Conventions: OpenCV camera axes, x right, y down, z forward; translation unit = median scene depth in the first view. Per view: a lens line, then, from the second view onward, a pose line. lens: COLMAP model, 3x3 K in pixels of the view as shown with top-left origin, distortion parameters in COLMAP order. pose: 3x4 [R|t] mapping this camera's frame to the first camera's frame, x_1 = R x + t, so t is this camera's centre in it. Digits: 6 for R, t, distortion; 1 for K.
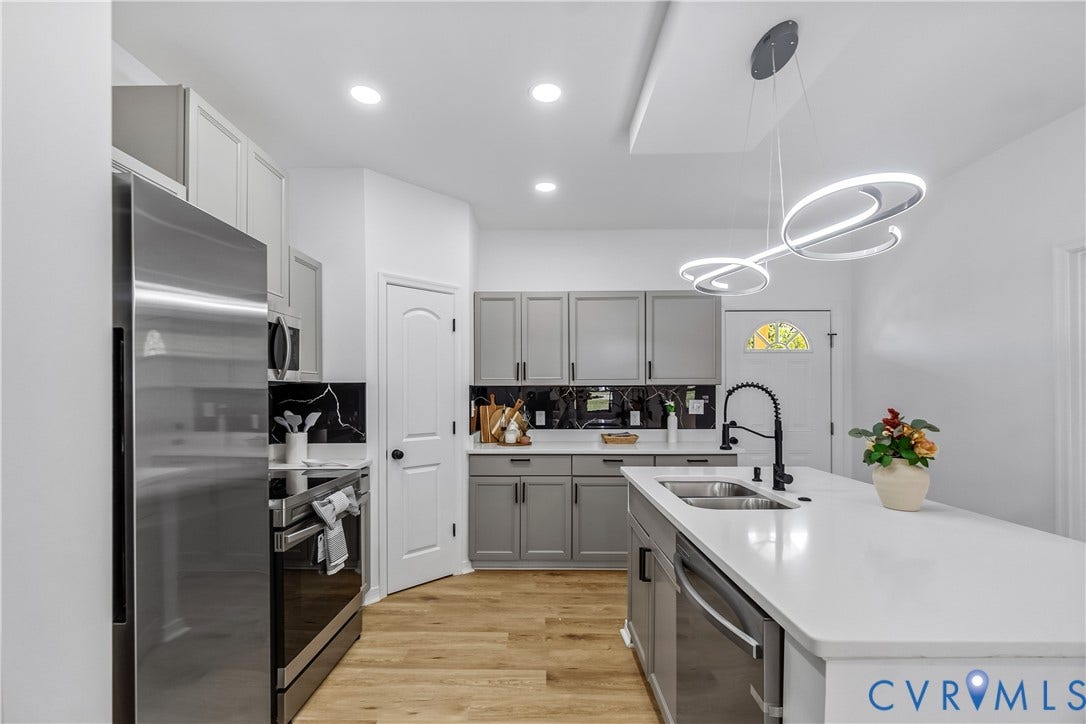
lens RADIAL K [[475.4, 0, 542.5], [0, 475.4, 383.7], [0, 0, 1]] dist [-0.000643, -0.000018]
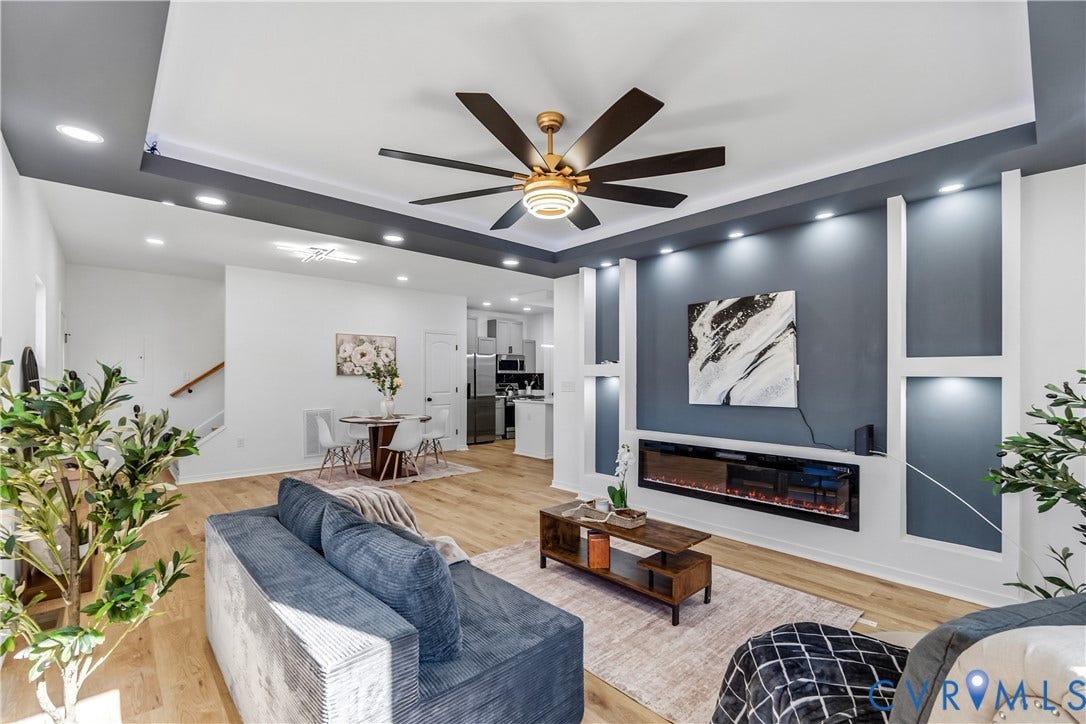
lens RADIAL K [[475.4, 0, 542.5], [0, 475.4, 383.7], [0, 0, 1]] dist [-0.000643, -0.000018]
pose [[0.689453, 0.014516, -0.724185, 2.156072], [0.011064, 0.999471, 0.030568, -0.032106], [0.724246, -0.029088, 0.688928, -1.444569]]
